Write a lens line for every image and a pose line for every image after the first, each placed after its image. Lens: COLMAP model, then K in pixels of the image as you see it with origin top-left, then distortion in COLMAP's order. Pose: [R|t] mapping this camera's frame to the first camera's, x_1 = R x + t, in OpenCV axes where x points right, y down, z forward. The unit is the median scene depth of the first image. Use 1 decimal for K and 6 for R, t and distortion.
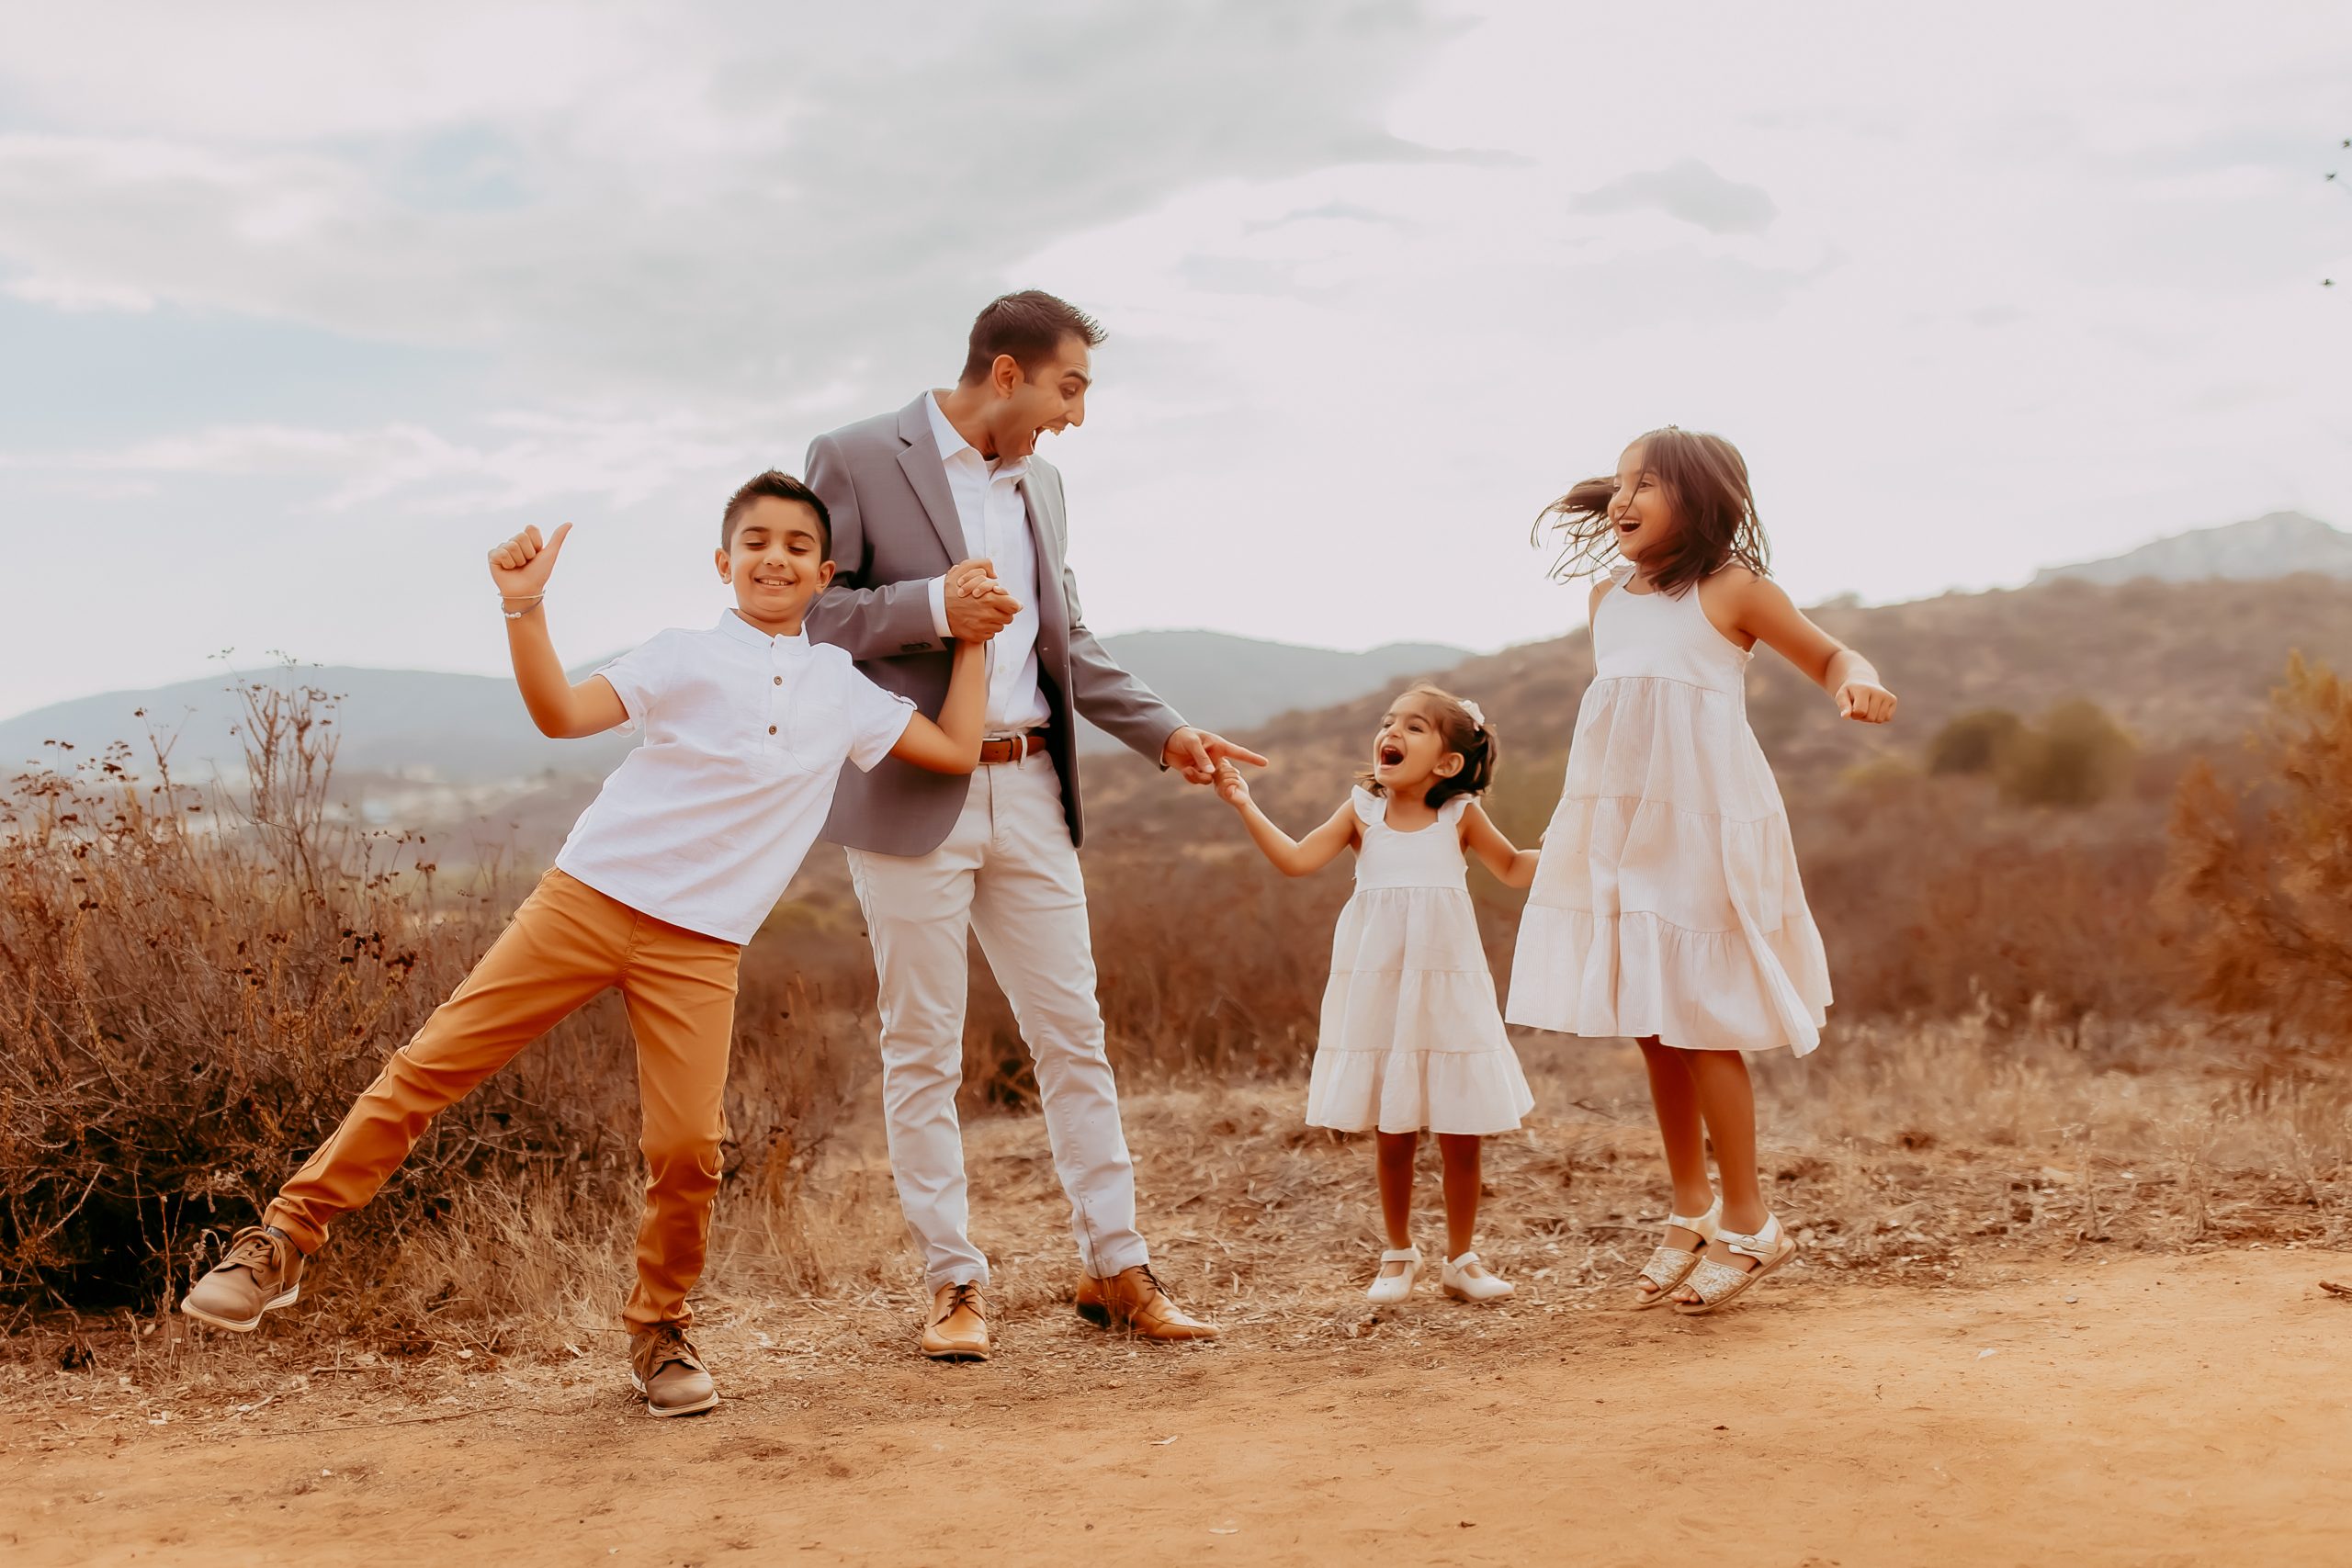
lens RADIAL K [[2252.6, 0, 1126.3], [0, 2252.6, 907.8], [0, 0, 1]] dist [0.001572, 0.000000]
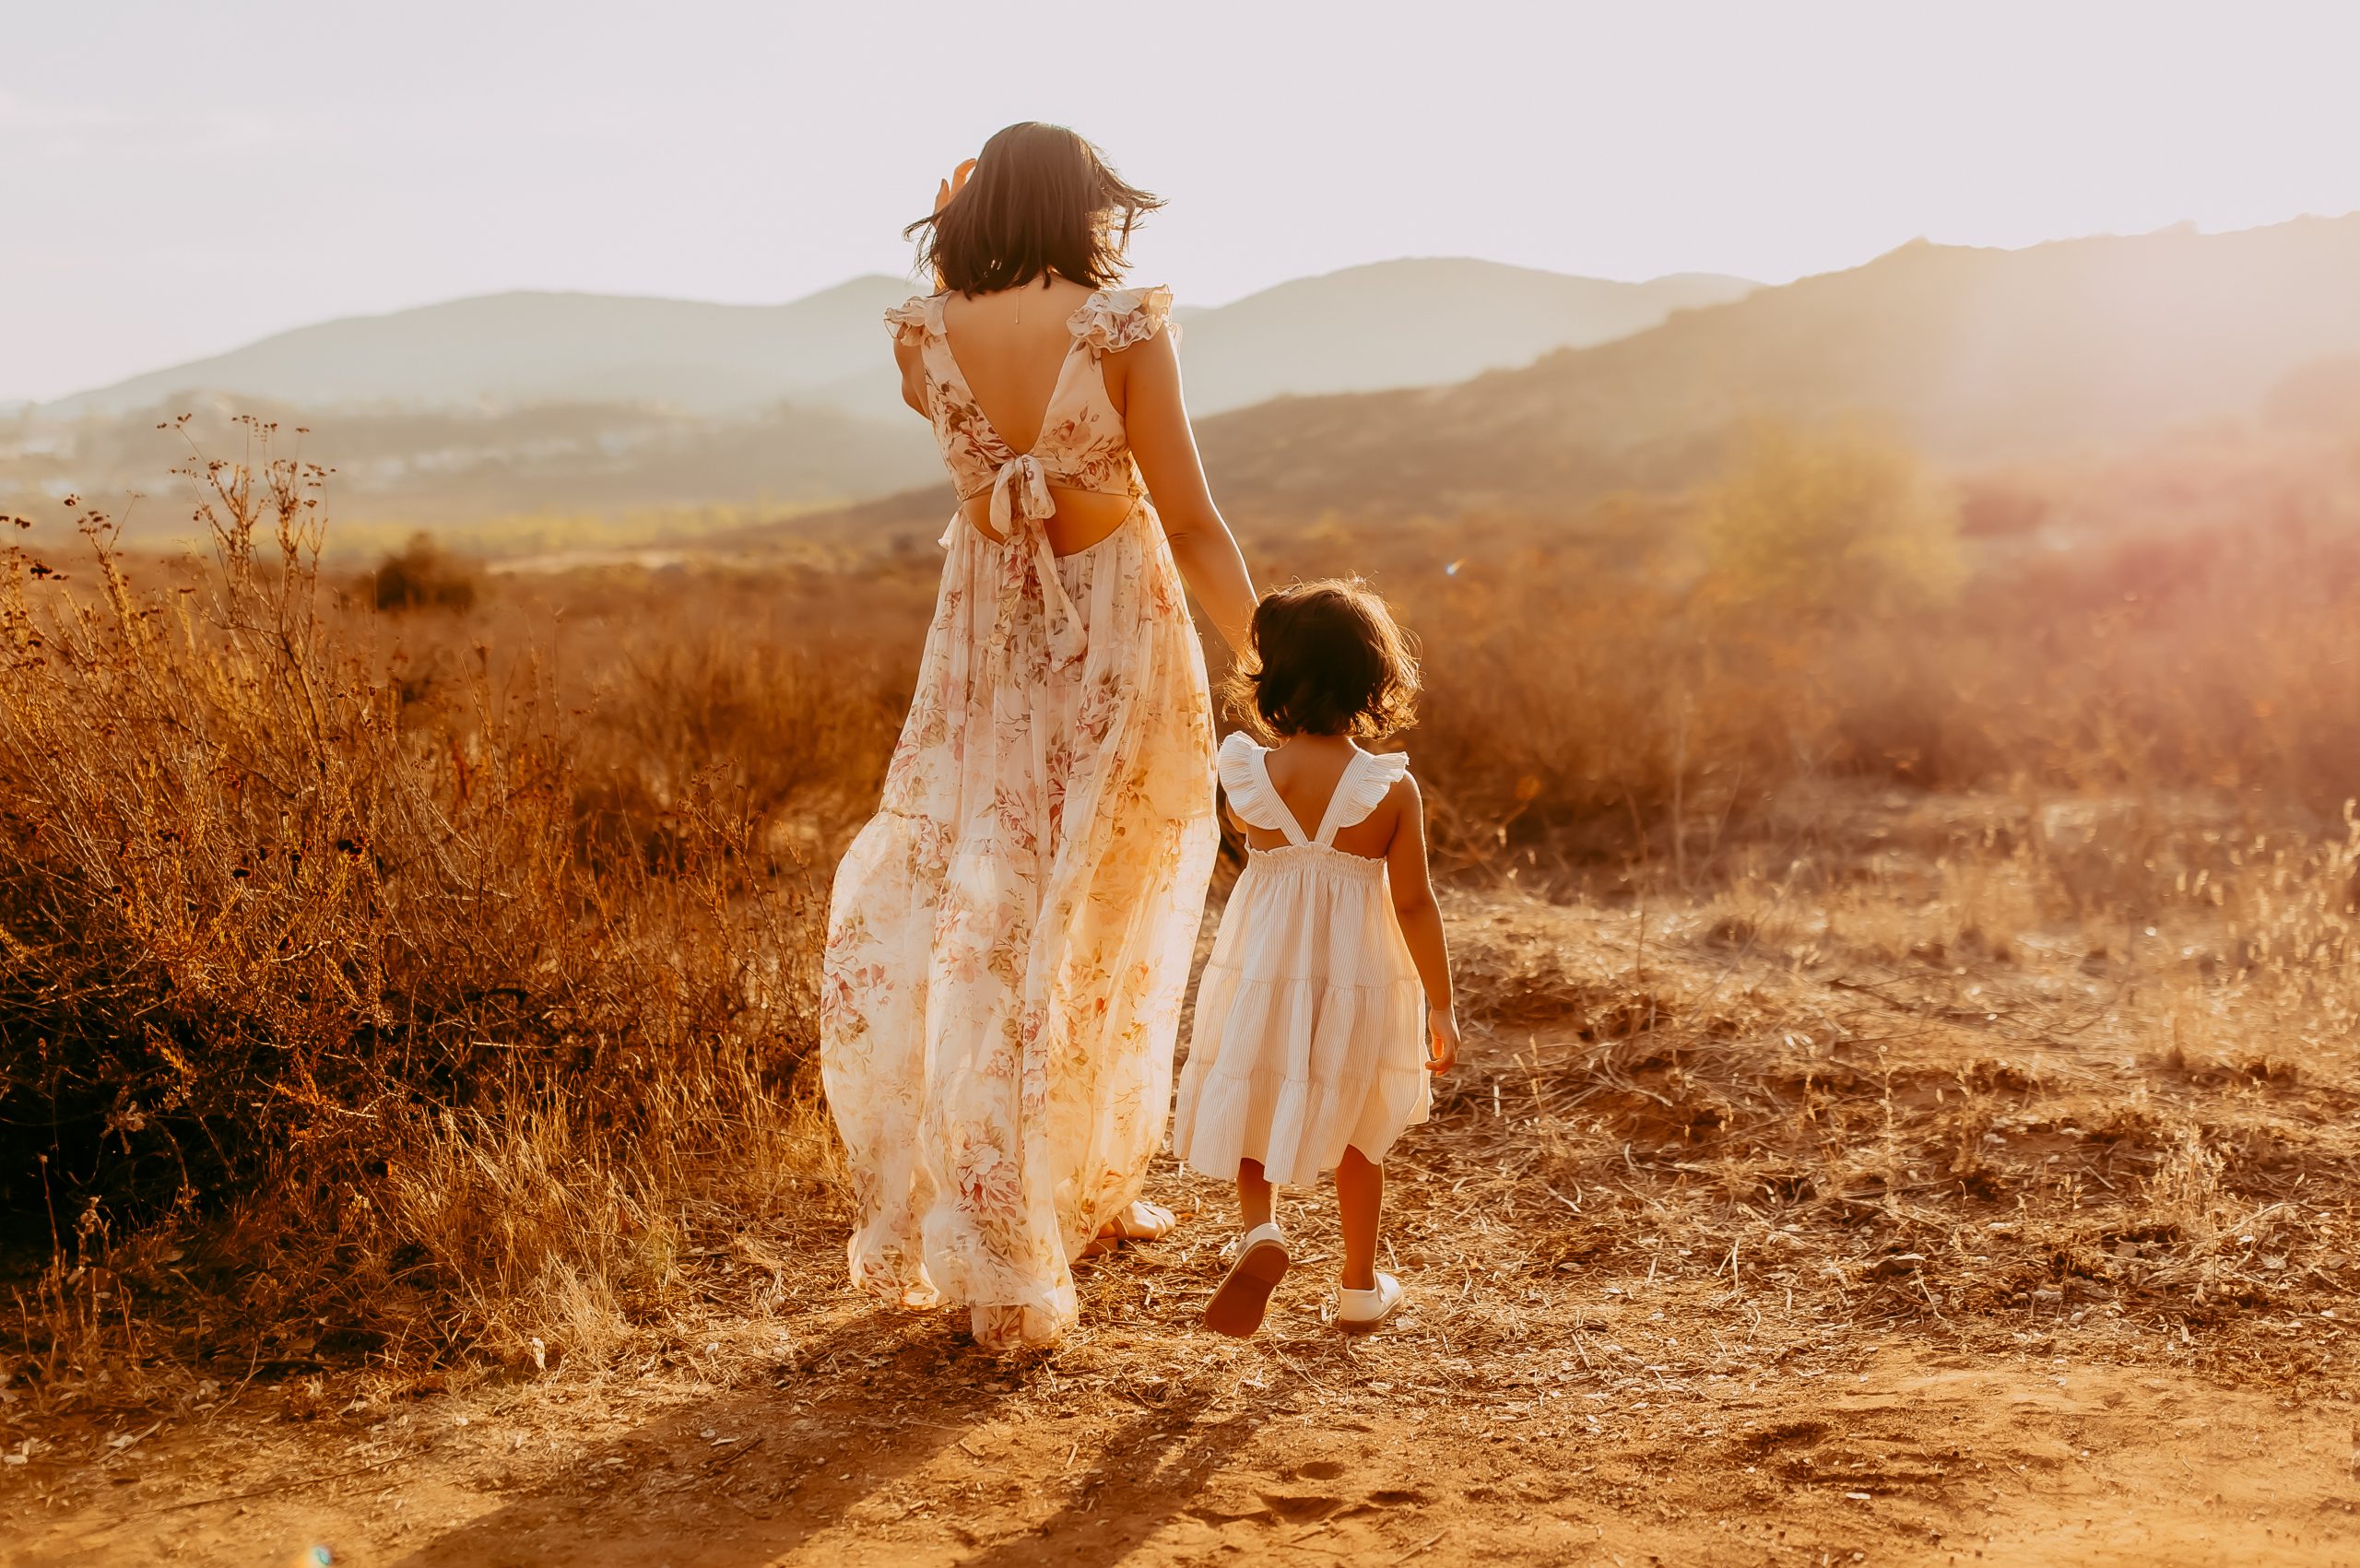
lens RADIAL K [[2314.6, 0, 1180.5], [0, 2314.6, 902.7], [0, 0, 1]] dist [-0.000152, 0.000000]
pose [[0.996280, 0.026884, -0.081871, 0.037492], [-0.014299, 0.988494, 0.150583, -0.075895], [0.084977, -0.148852, 0.985201, 0.187153]]
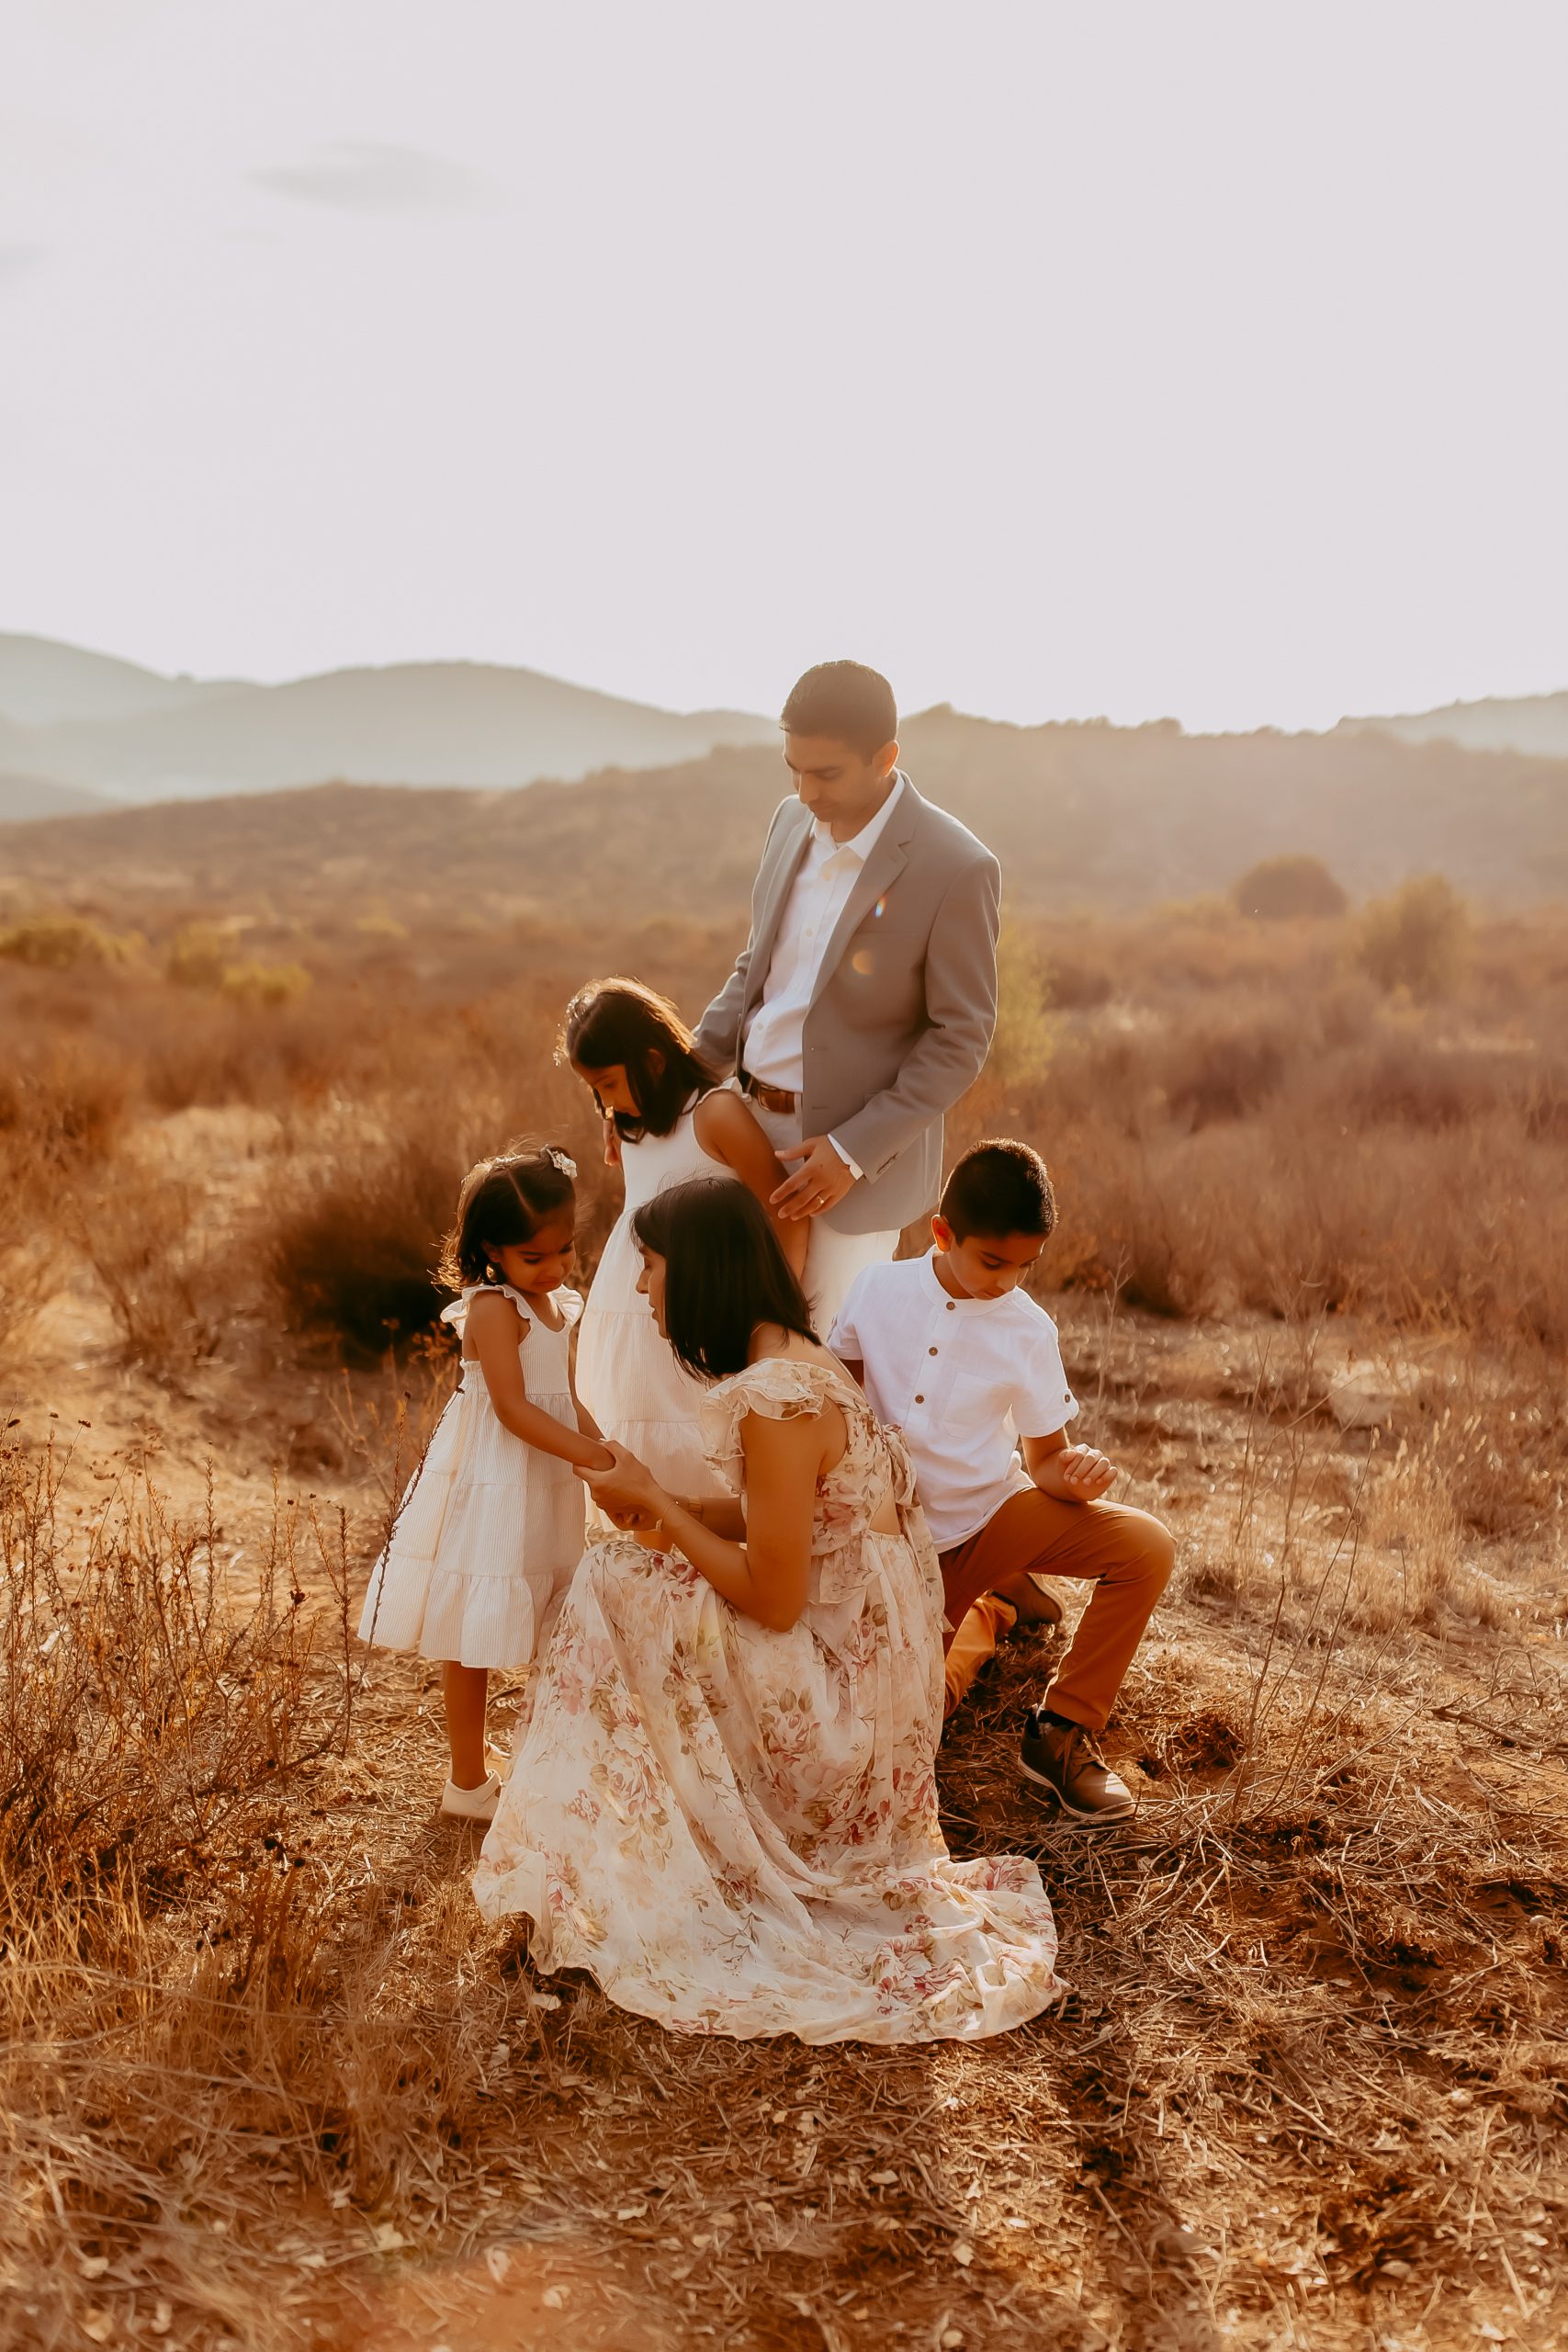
lens RADIAL K [[2252.6, 0, 777.8], [0, 2252.6, 1202.7], [0, 0, 1]] dist [0.001572, 0.000000]
pose [[0.981223, 0.092058, 0.169492, -0.144937], [-0.109517, 0.989270, 0.096703, -0.126545], [-0.158771, -0.113450, 0.980776, 0.456534]]
